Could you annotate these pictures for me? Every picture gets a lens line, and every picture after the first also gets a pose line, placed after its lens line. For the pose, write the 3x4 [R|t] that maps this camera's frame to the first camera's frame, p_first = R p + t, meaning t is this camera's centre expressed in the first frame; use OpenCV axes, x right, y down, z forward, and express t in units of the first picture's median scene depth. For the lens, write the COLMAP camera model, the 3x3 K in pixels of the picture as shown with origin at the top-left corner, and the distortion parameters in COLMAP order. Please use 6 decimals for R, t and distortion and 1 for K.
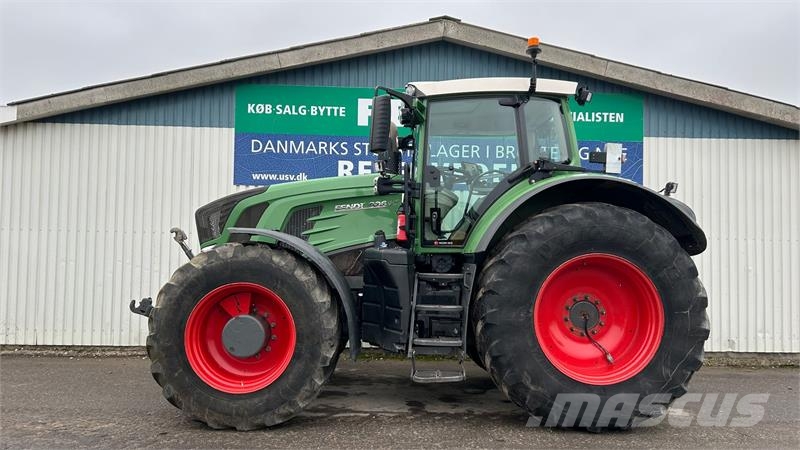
lens RADIAL K [[599.9, 0, 407.1], [0, 599.9, 233.3], [0, 0, 1]] dist [0.055111, -0.054398]
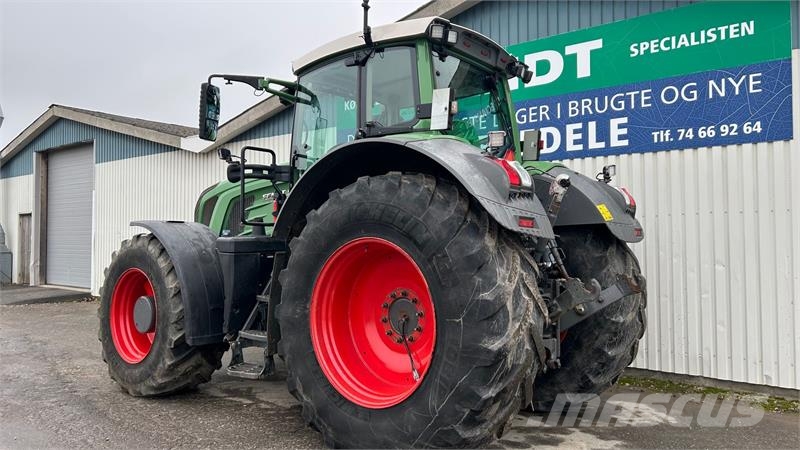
lens RADIAL K [[601.9, 0, 404.0], [0, 601.9, 221.0], [0, 0, 1]] dist [0.048935, -0.044561]
pose [[0.761313, -0.035340, -0.647420, 0.507350], [0.034351, 0.999310, -0.014154, 0.015002], [0.647473, -0.011464, 0.762002, 0.259708]]
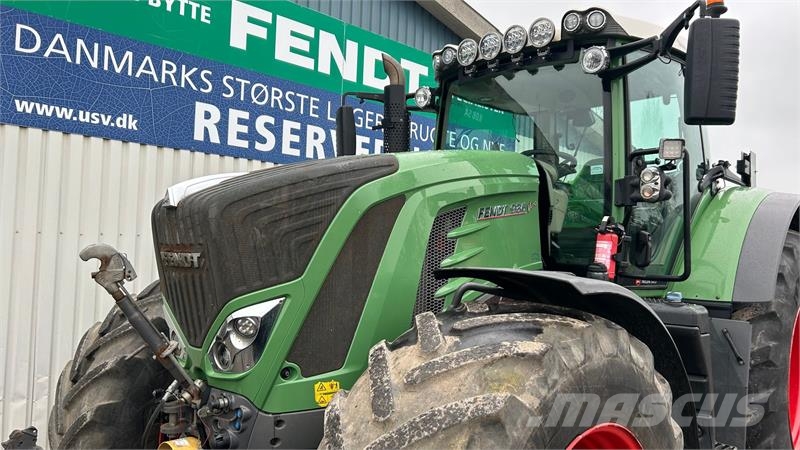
lens RADIAL K [[599.9, 0, 405.6], [0, 599.9, 224.6], [0, 0, 1]] dist [0.055111, -0.054398]
pose [[0.724466, 0.031276, 0.688601, -0.360124], [-0.050254, 0.998708, 0.007510, -0.022880], [-0.687476, -0.040046, 0.725102, 0.470545]]
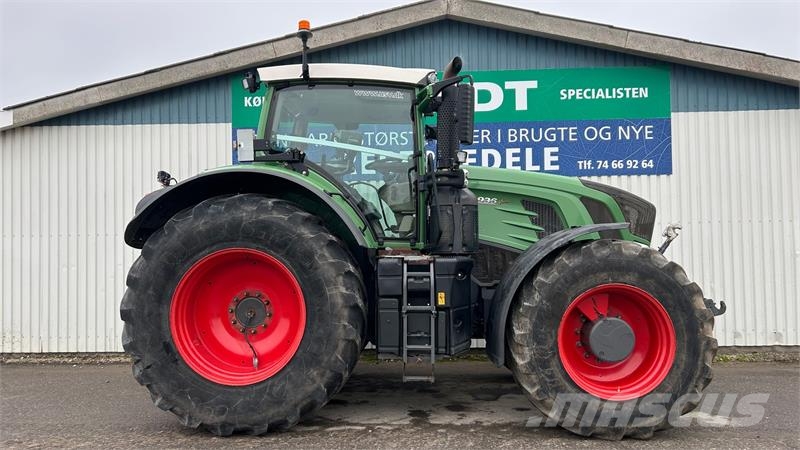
lens RADIAL K [[601.9, 0, 396.7], [0, 601.9, 228.7], [0, 0, 1]] dist [0.048935, -0.044561]
pose [[0.997028, -0.033012, -0.069608, 0.037505], [0.033434, 0.999429, 0.004907, -0.002343], [0.069406, -0.007220, 0.997562, 0.058485]]
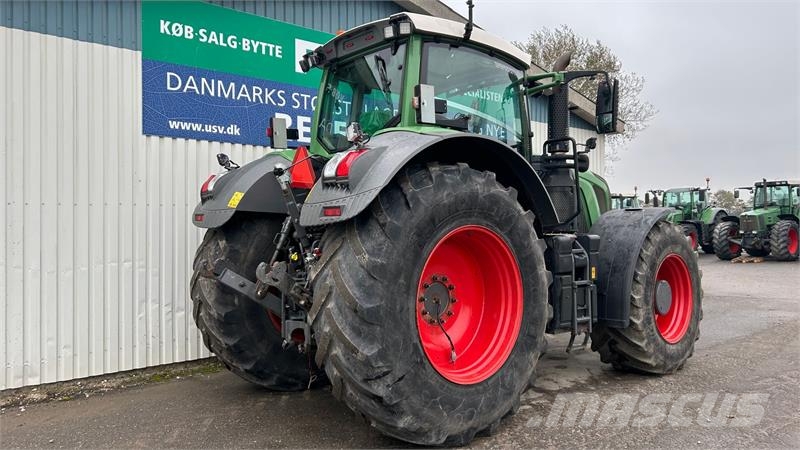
lens RADIAL K [[599.9, 0, 405.3], [0, 599.9, 218.3], [0, 0, 1]] dist [0.055111, -0.054398]
pose [[0.768372, -0.017152, 0.639773, -0.507165], [-0.004652, 0.999465, 0.032383, -0.007636], [-0.639986, -0.027858, 0.767881, 0.274230]]
